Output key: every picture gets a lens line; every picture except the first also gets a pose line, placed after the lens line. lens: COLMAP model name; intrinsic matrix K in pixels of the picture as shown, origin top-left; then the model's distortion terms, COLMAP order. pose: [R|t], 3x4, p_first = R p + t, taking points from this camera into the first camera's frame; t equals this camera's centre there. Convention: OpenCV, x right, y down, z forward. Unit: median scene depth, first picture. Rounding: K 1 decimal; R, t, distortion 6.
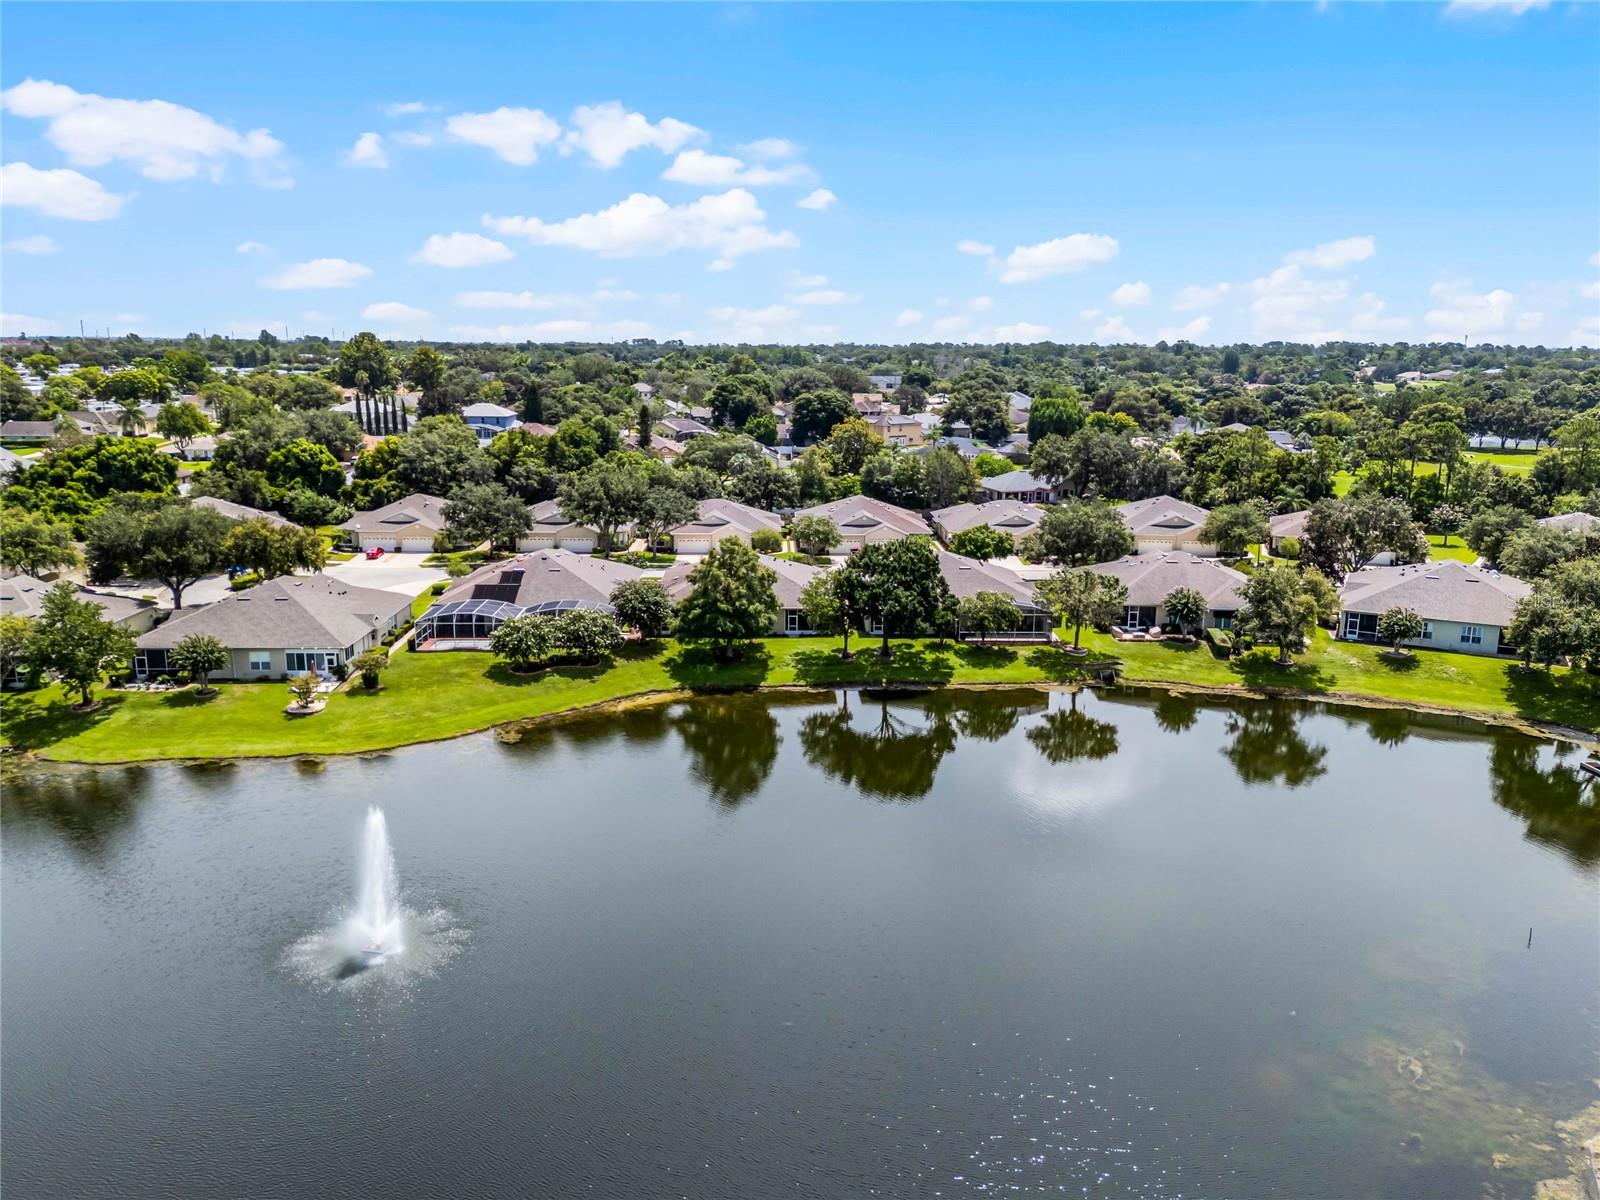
lens RADIAL K [[1174.0, 0, 800.0], [0, 1174.0, 600.0], [0, 0, 1]] dist [0.059361, -0.039552]
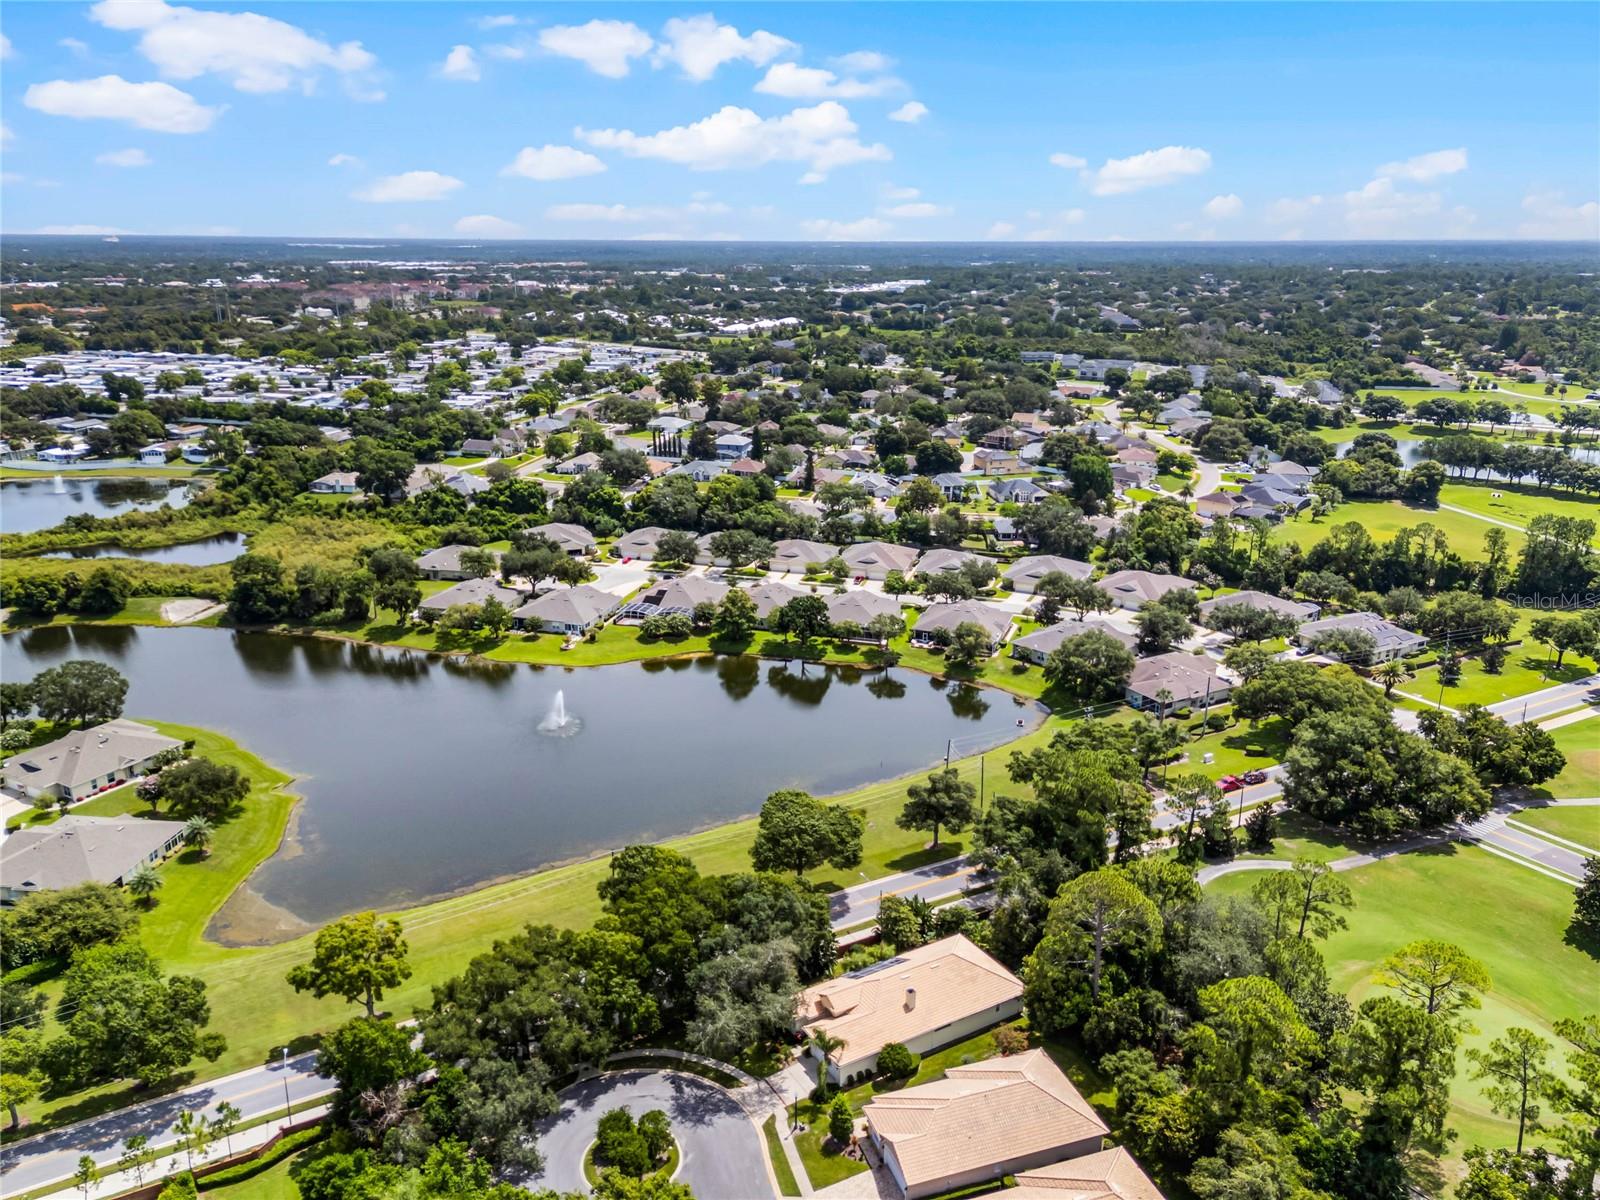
lens RADIAL K [[1174.0, 0, 800.0], [0, 1174.0, 600.0], [0, 0, 1]] dist [0.059361, -0.039552]
pose [[0.953288, 0.083404, -0.290321, 0.722720], [-0.059020, 0.994029, 0.091772, -0.247354], [0.296242, -0.070351, 0.952519, -1.168524]]
